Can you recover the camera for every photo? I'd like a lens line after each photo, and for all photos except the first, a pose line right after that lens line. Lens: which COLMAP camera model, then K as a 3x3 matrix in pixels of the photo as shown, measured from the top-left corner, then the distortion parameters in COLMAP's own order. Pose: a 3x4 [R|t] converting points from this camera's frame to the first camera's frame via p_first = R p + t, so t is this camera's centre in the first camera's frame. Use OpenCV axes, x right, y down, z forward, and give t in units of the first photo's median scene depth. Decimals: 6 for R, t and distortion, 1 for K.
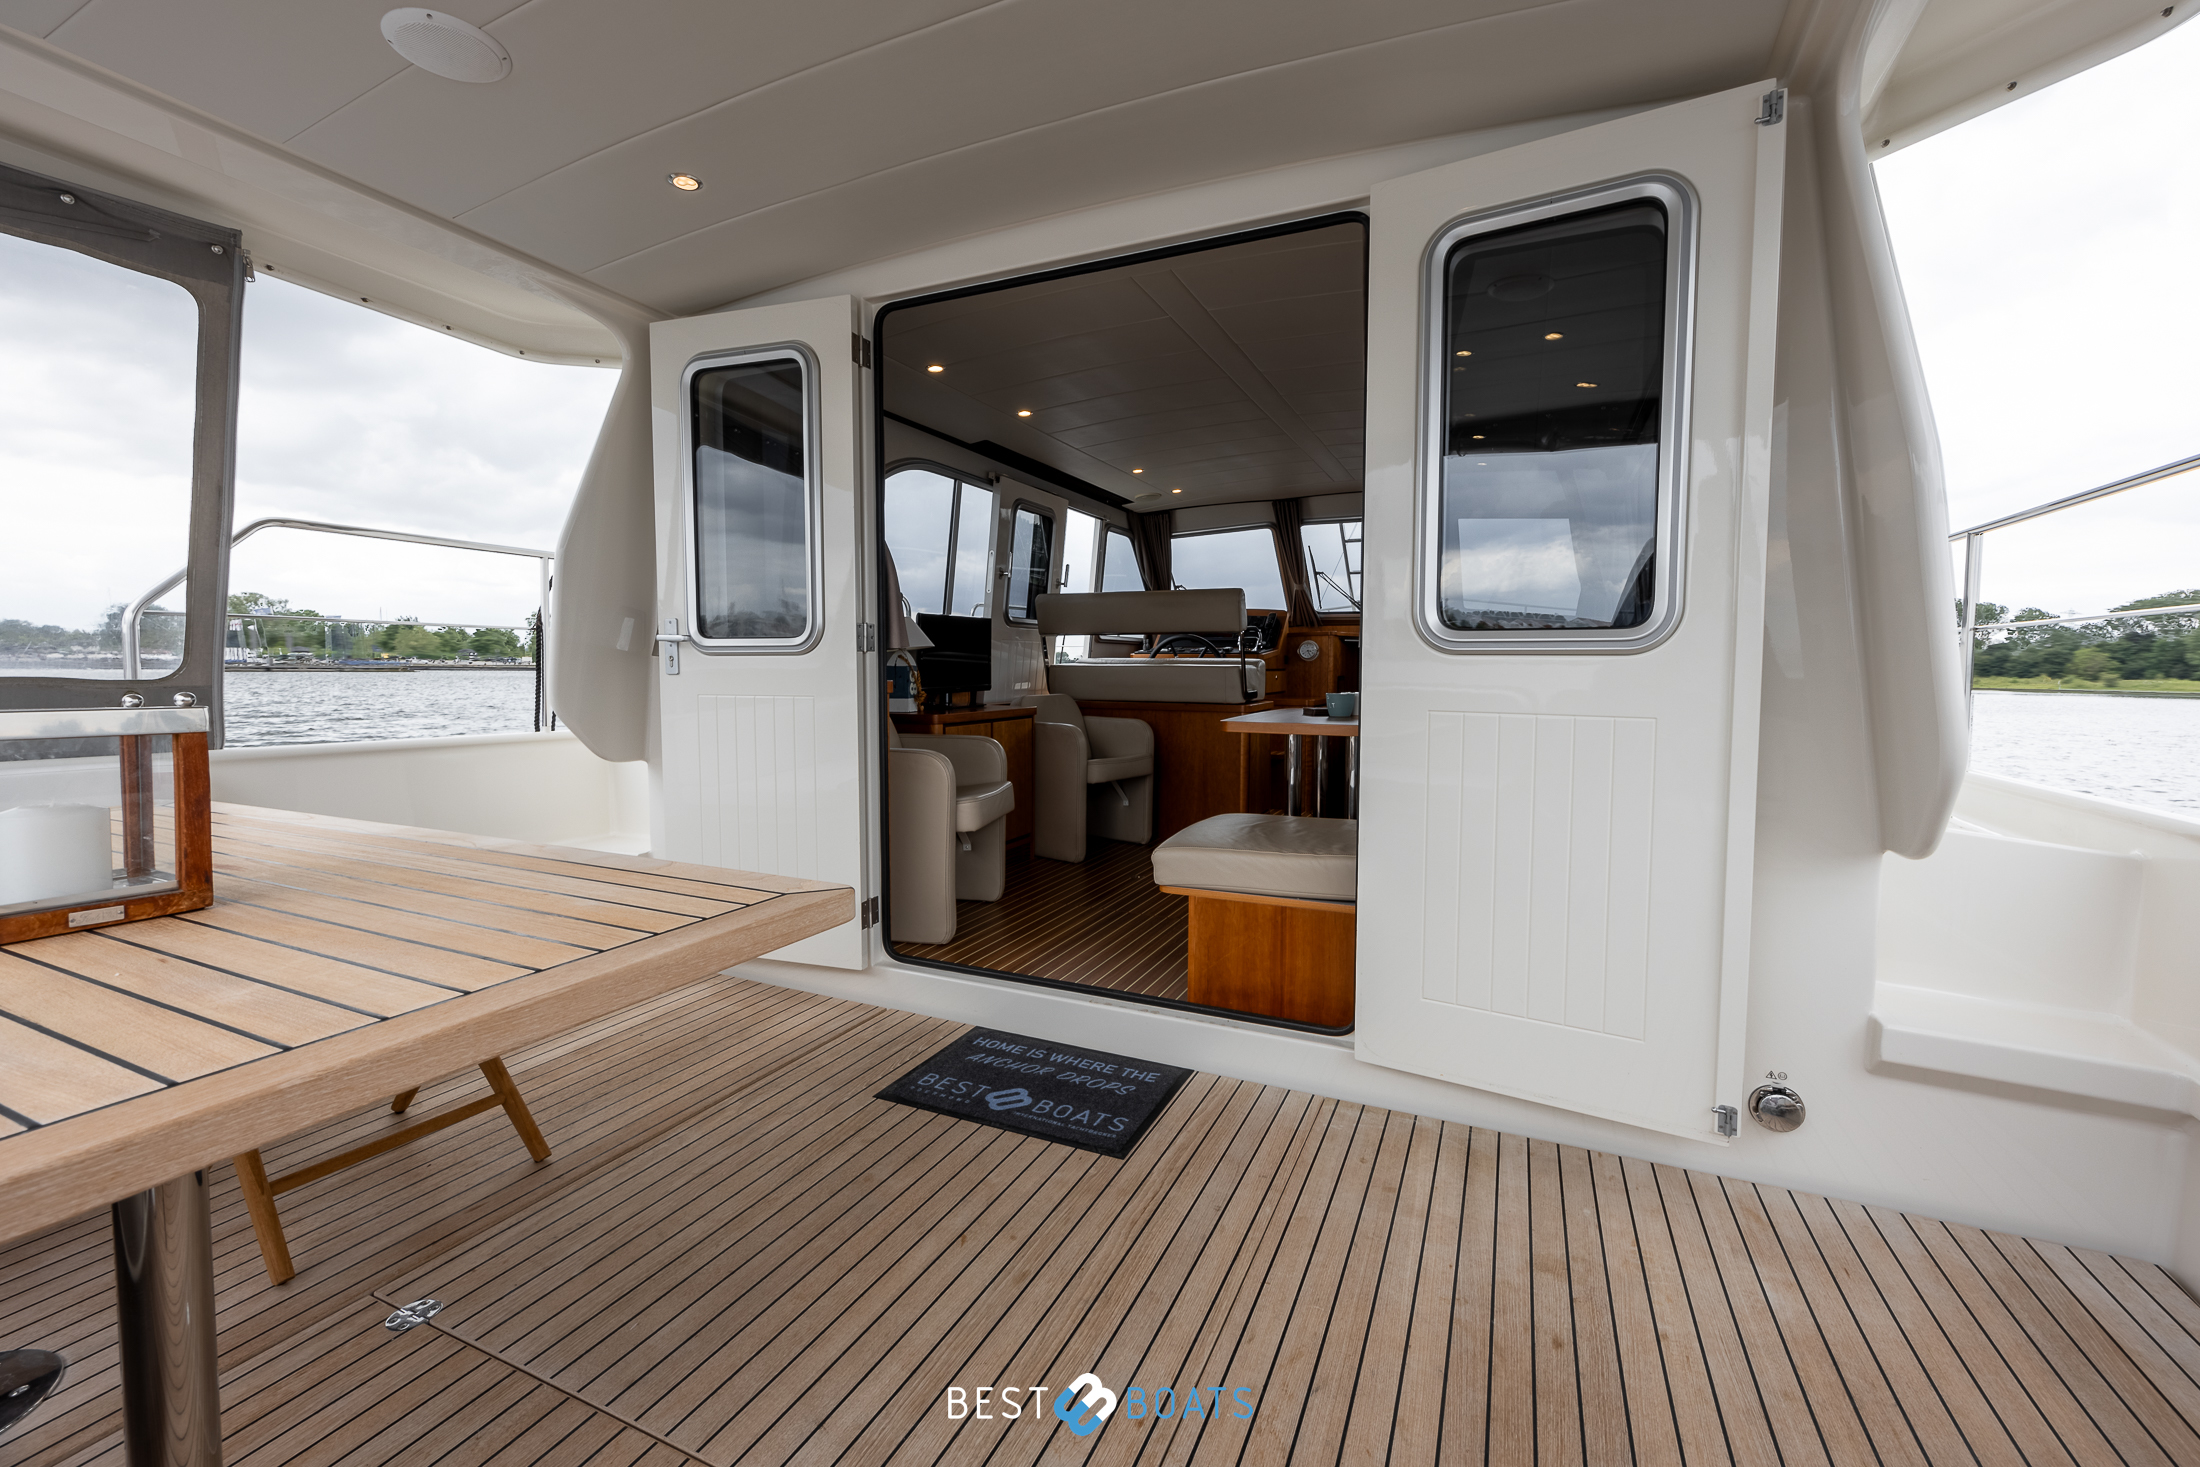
lens RADIAL K [[875.3, 0, 1104.2], [0, 875.3, 716.1], [0, 0, 1]] dist [-0.004899, 0.000410]
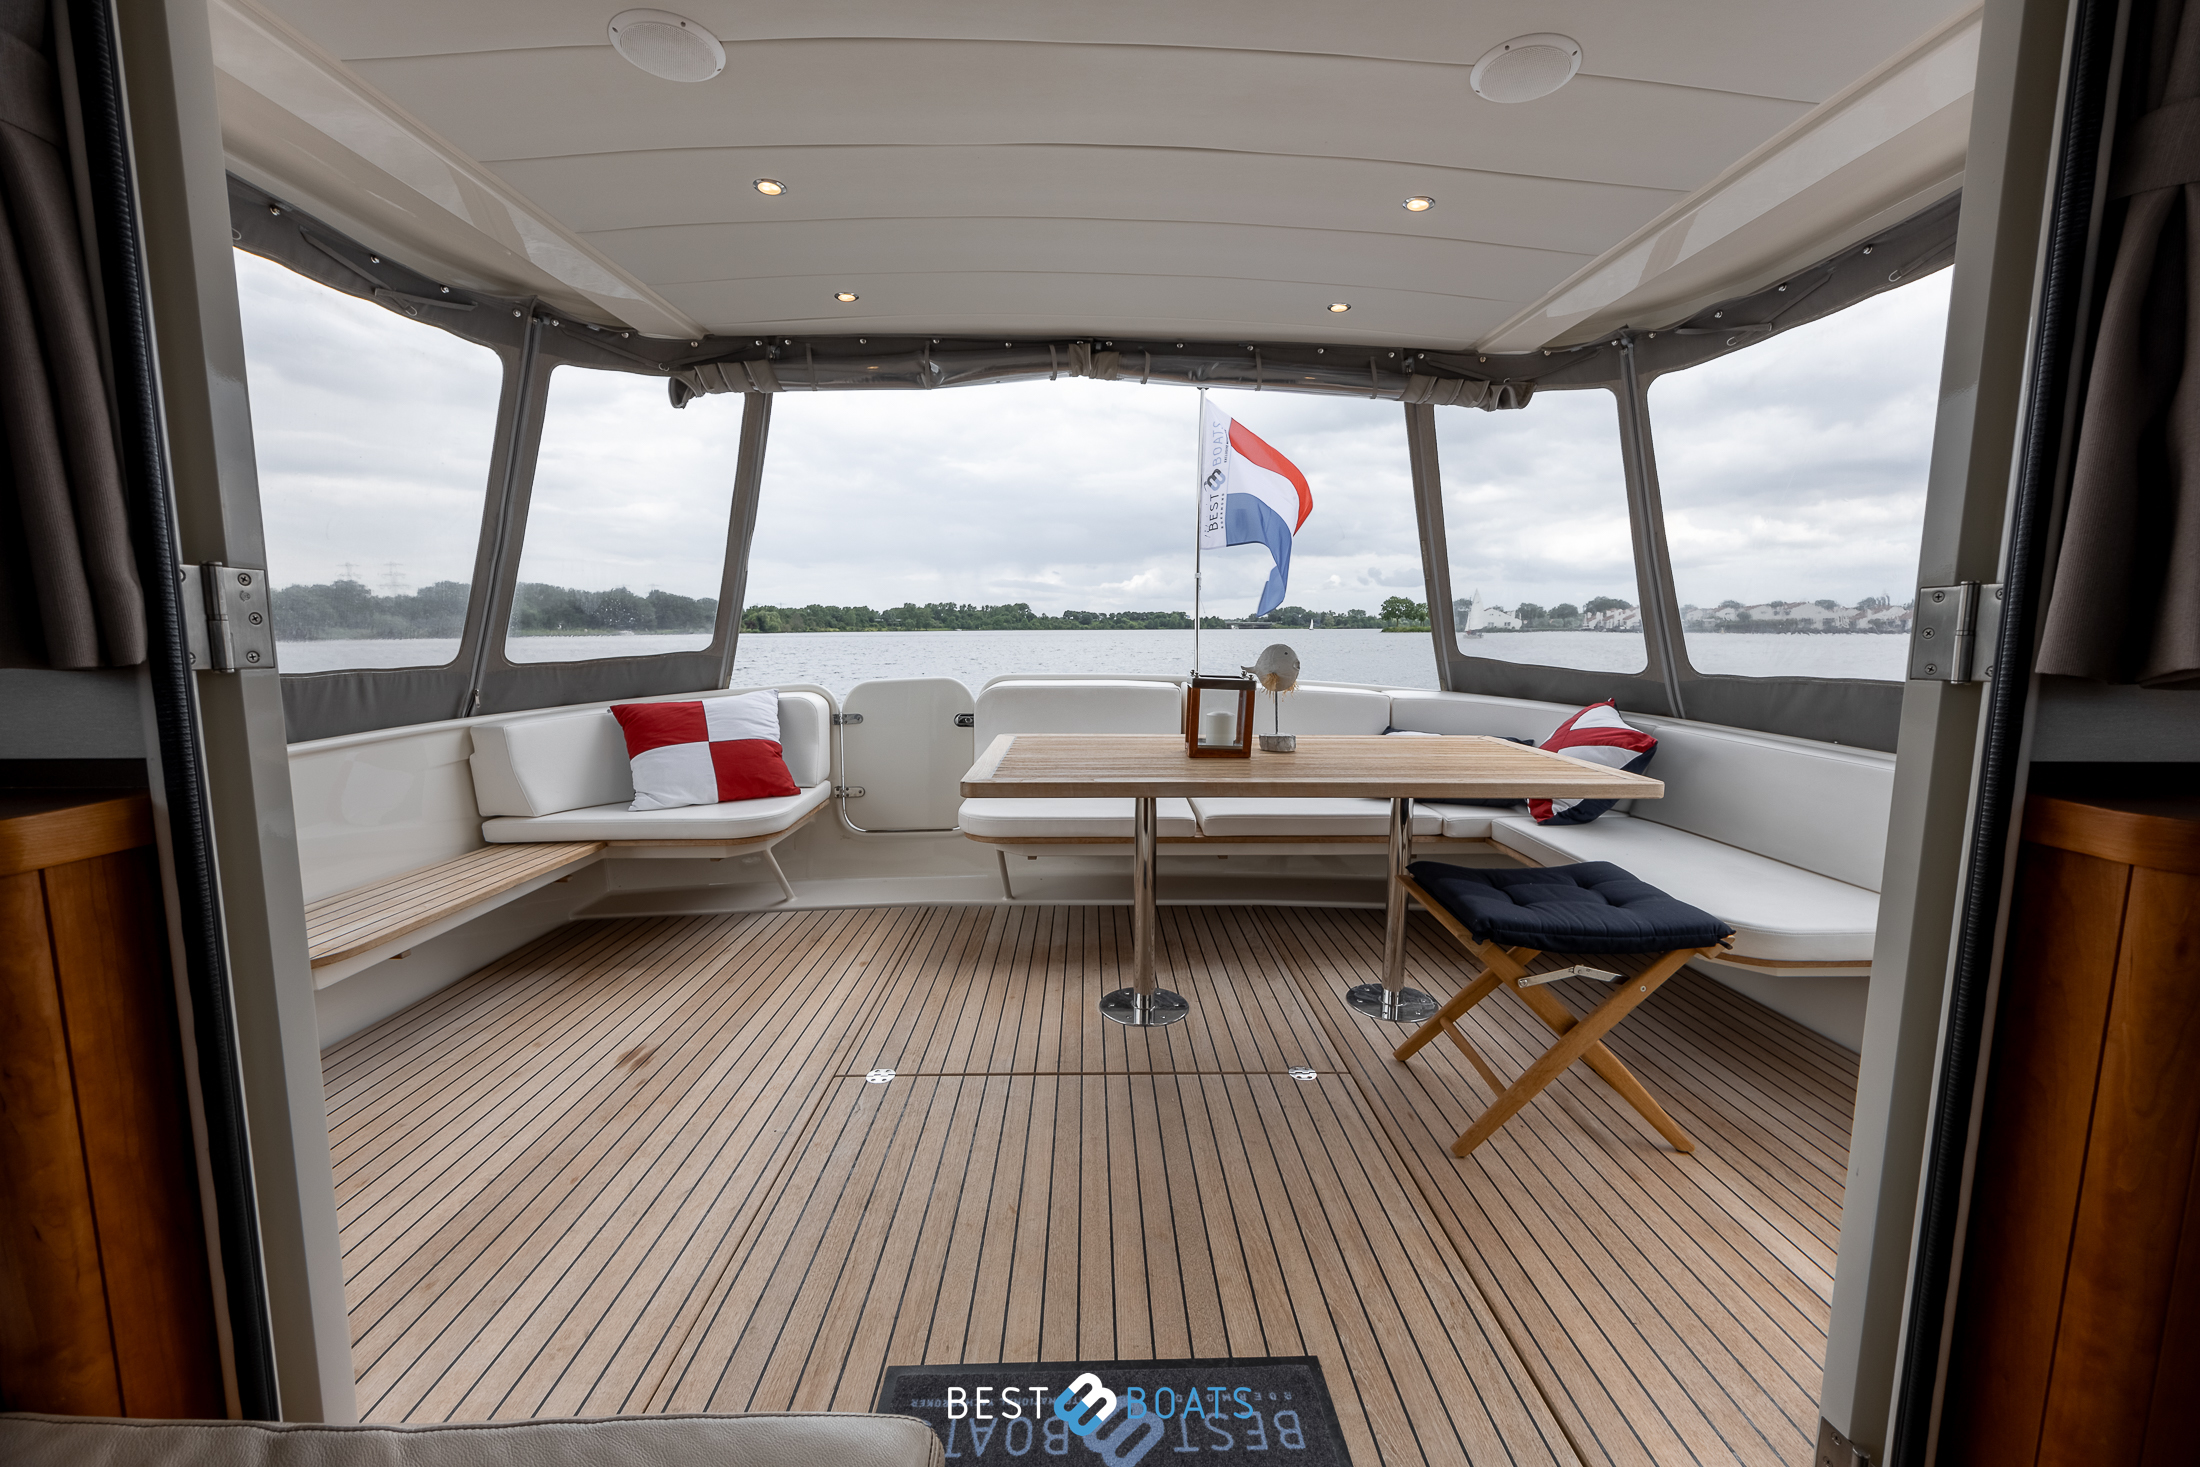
lens RADIAL K [[875.3, 0, 1119.9], [0, 875.3, 732.6], [0, 0, 1]] dist [-0.004899, 0.000410]
pose [[-0.889655, 0.039452, -0.454926, 0.053890], [-0.040809, 0.985405, 0.165262, -0.045676], [0.454806, 0.165591, -0.875060, 0.555344]]
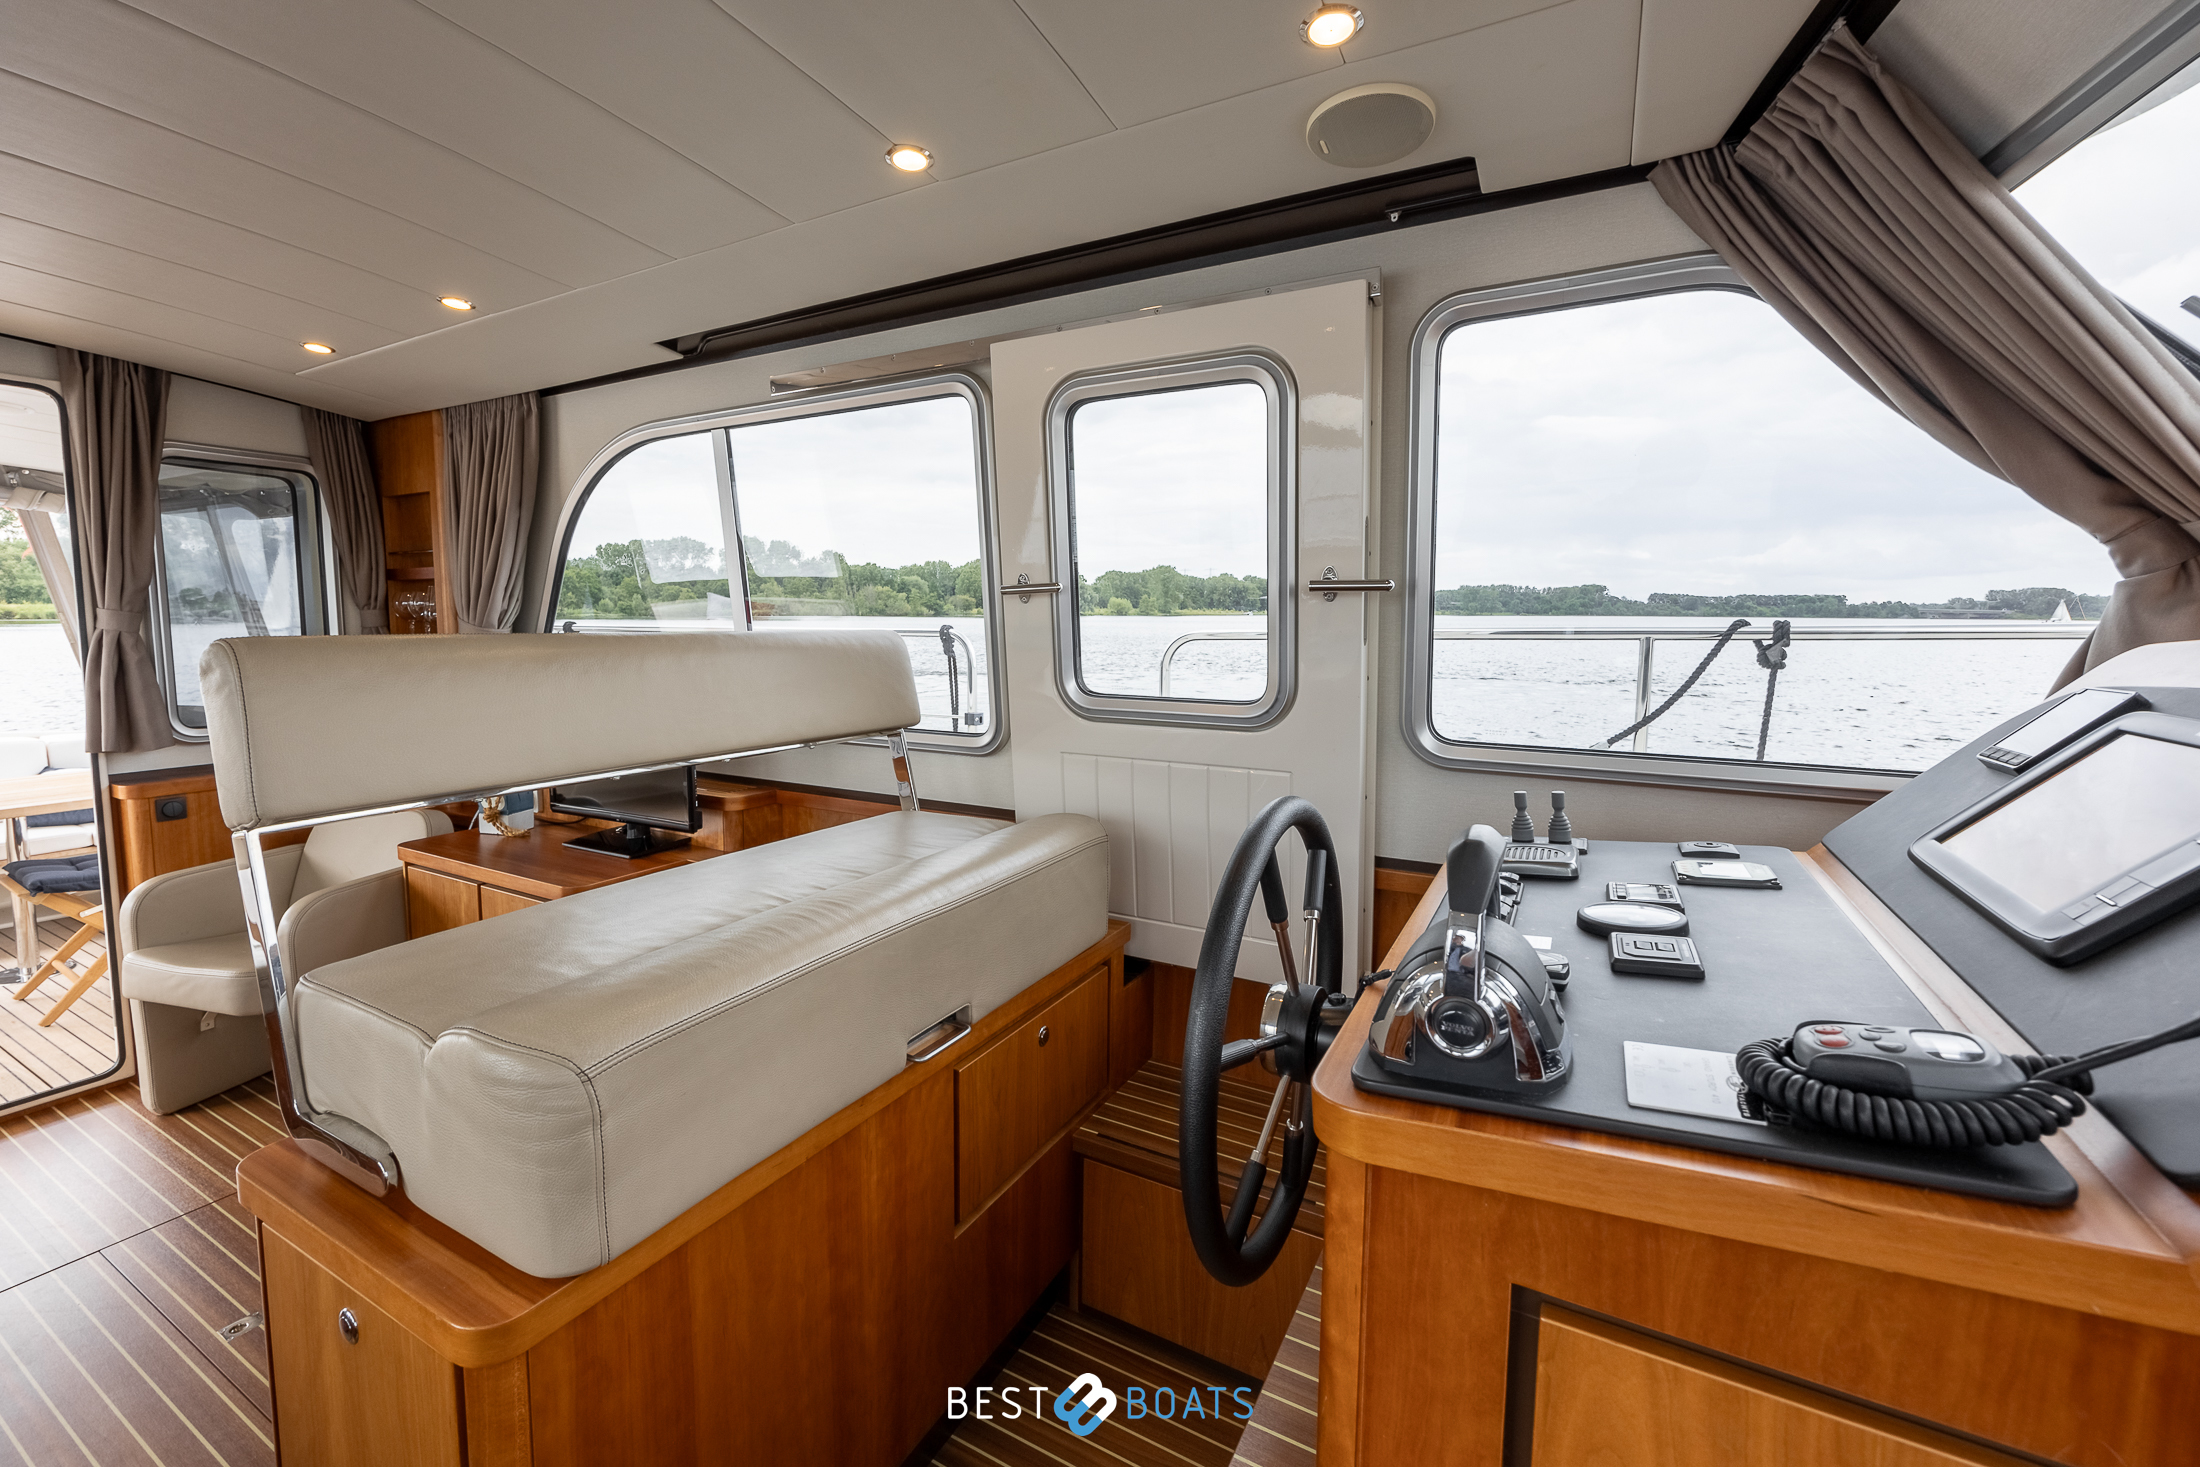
lens RADIAL K [[921.2, 0, 1062.6], [0, 921.2, 697.3], [0, 0, 1]] dist [-0.001357, 0.000068]
pose [[-0.085124, 0.081209, -0.993055, 0.316216], [-0.063254, 0.994222, 0.086727, -0.141812], [0.994361, 0.070197, -0.079495, 1.049933]]
